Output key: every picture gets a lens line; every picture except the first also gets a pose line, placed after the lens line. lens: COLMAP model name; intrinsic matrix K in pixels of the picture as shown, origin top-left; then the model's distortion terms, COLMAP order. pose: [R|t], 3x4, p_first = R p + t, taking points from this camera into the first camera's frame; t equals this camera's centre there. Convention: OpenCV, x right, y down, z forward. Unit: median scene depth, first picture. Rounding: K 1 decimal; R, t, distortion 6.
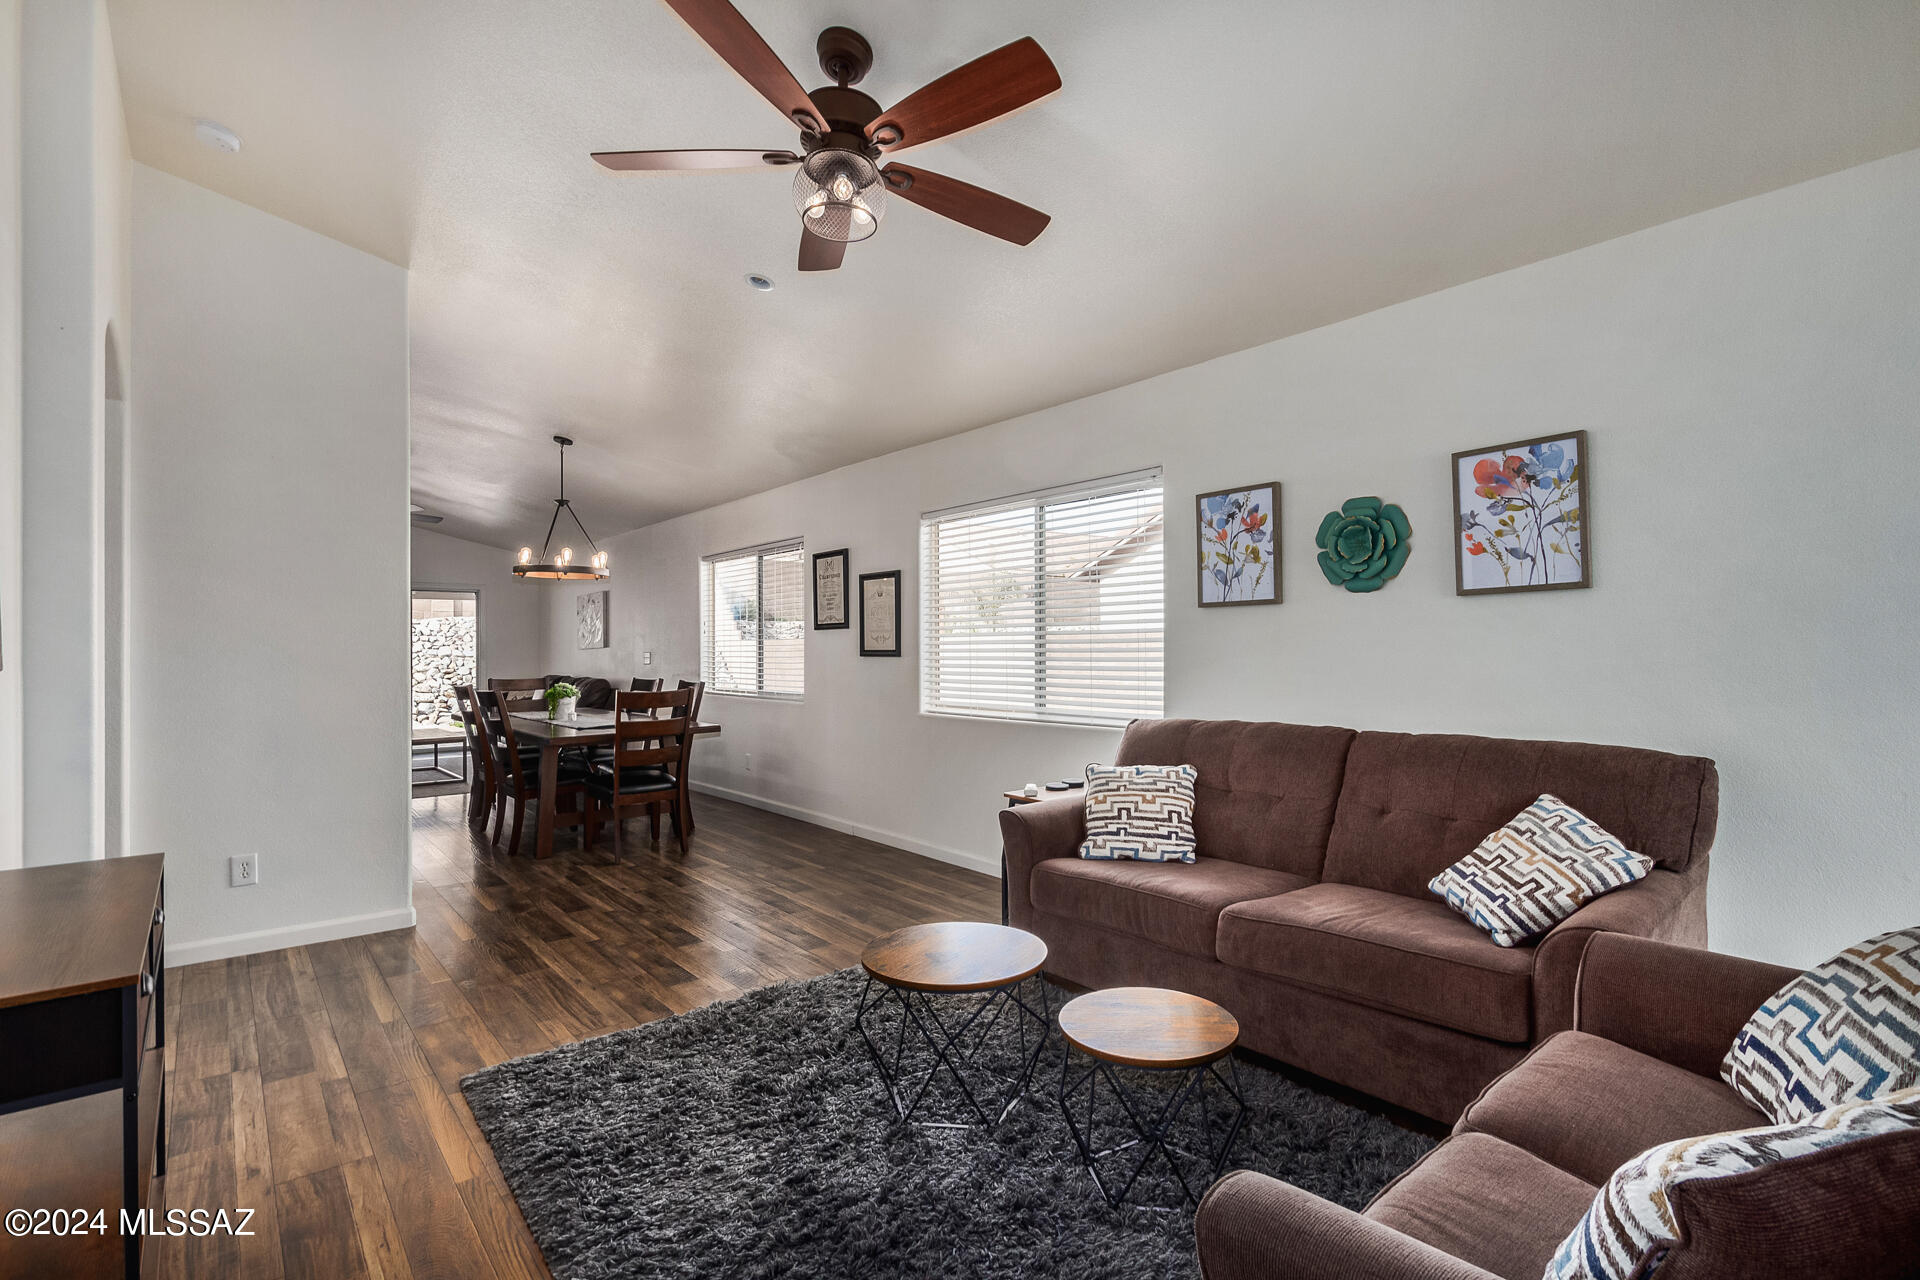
lens RADIAL K [[908.0, 0, 973.6], [0, 908.0, 645.0], [0, 0, 1]] dist [0.009775, -0.005328]
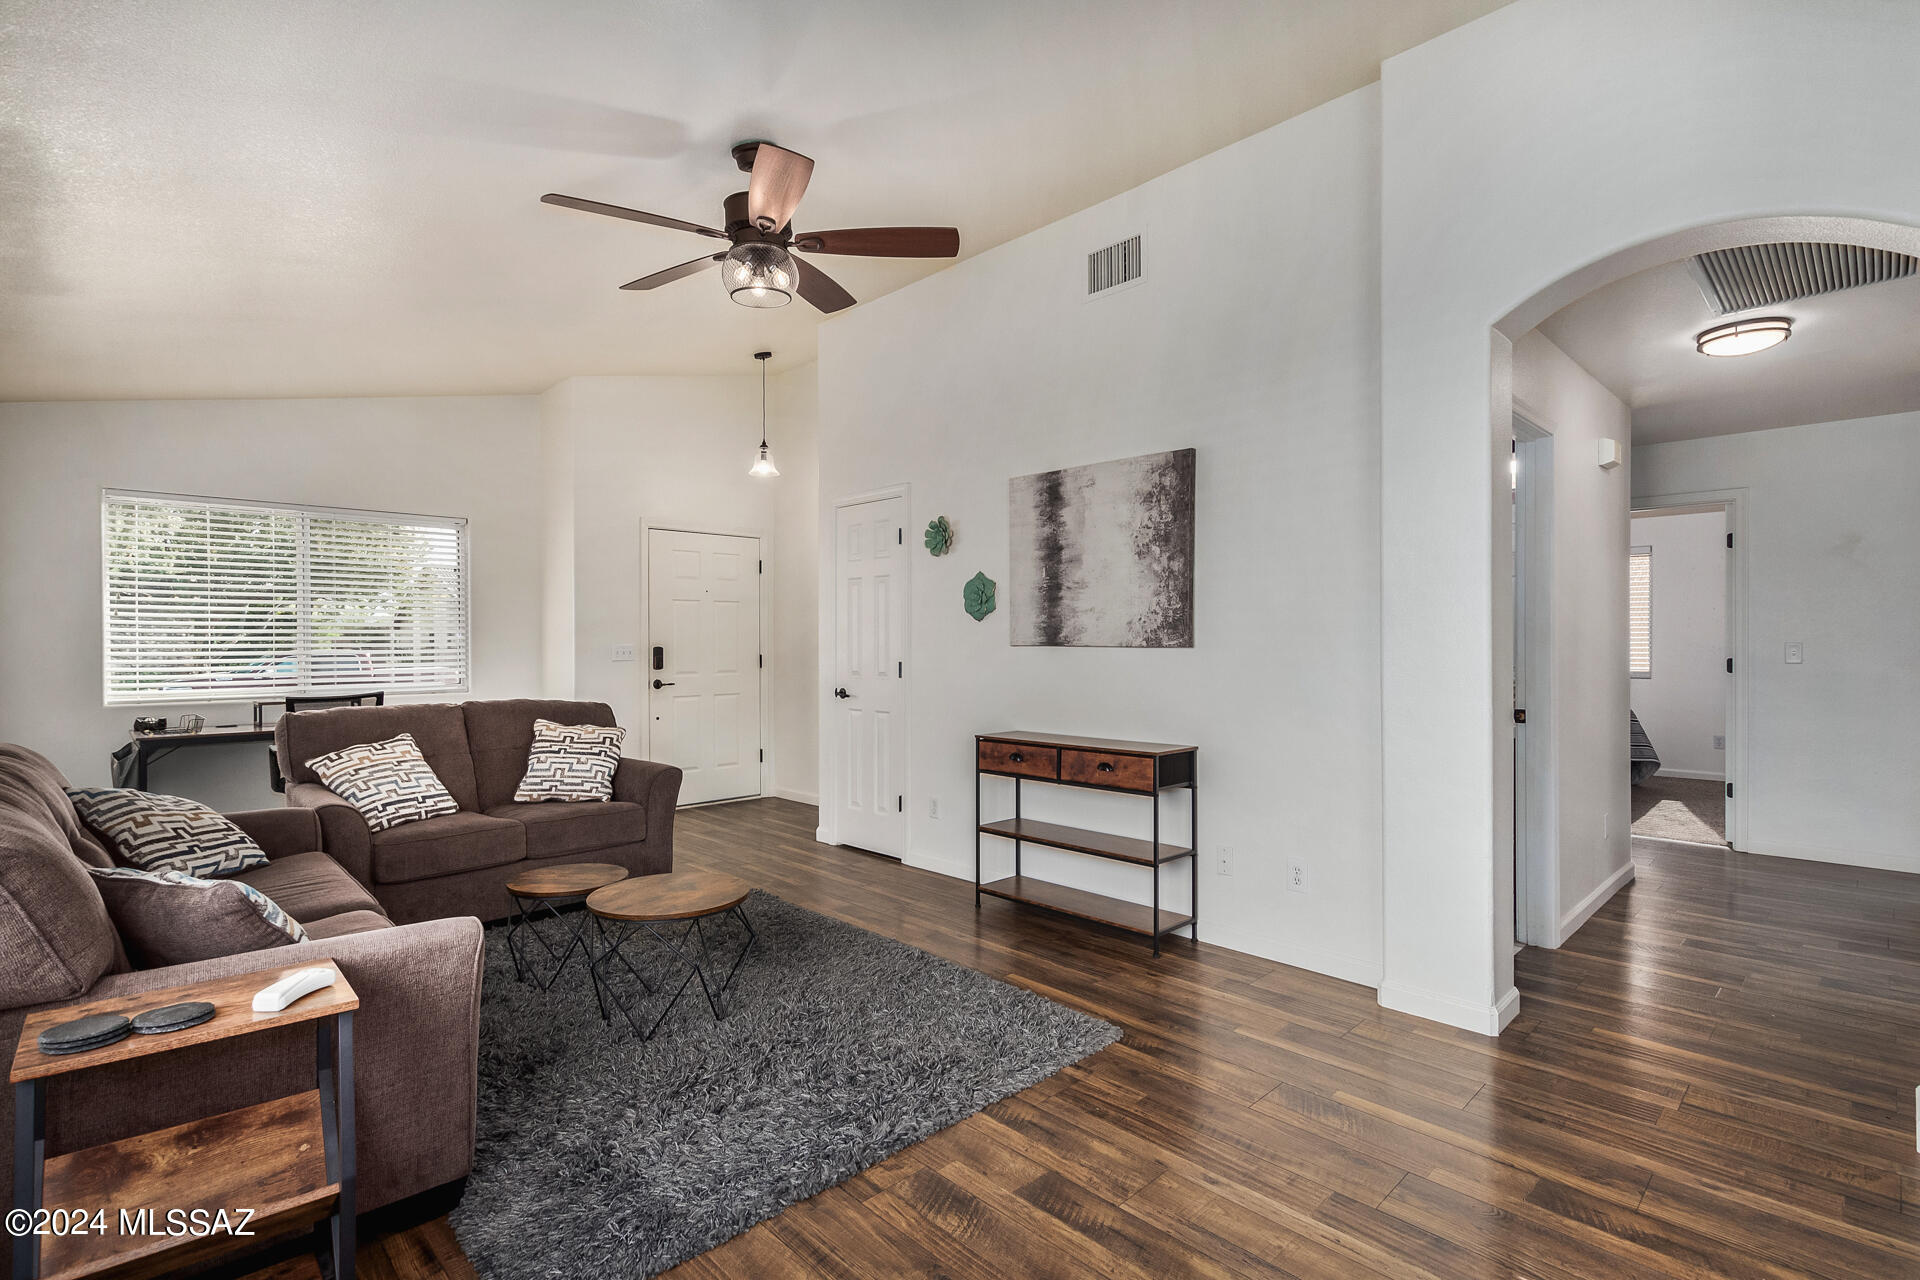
lens RADIAL K [[908.0, 0, 971.9], [0, 908.0, 637.1], [0, 0, 1]] dist [0.009775, -0.005328]
pose [[-0.996286, 0.010292, -0.085484, -0.213678], [0.011003, 0.999909, -0.007840, 0.009139], [0.085396, -0.008752, -0.996309, 1.493441]]
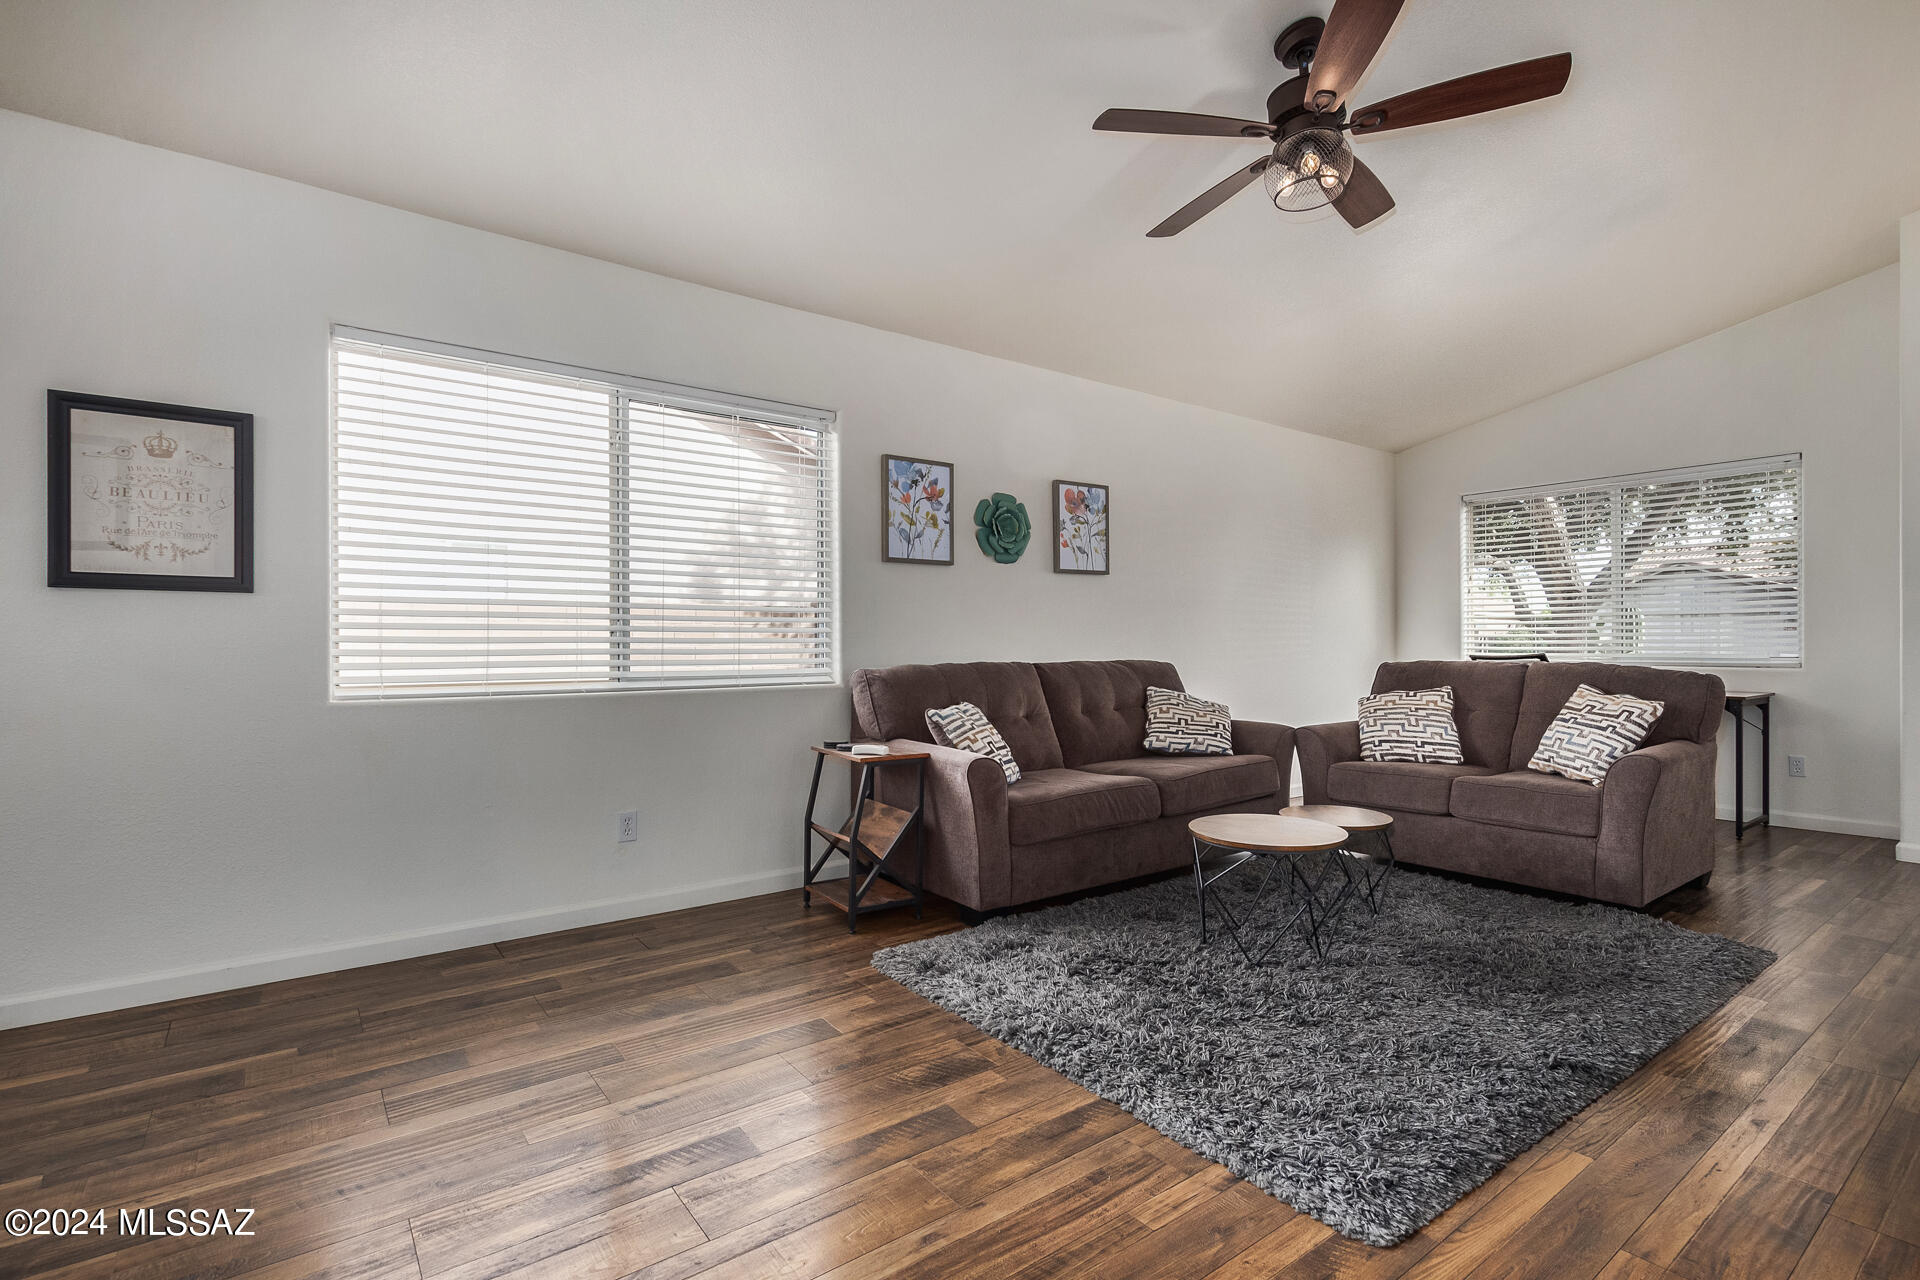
lens RADIAL K [[908.0, 0, 978.5], [0, 908.0, 641.0], [0, 0, 1]] dist [0.009775, -0.005328]
pose [[0.041126, 0.009766, 0.999106, -0.844498], [-0.003317, 0.999948, -0.009637, 0.064597], [-0.999148, -0.002917, 0.041157, 0.896553]]
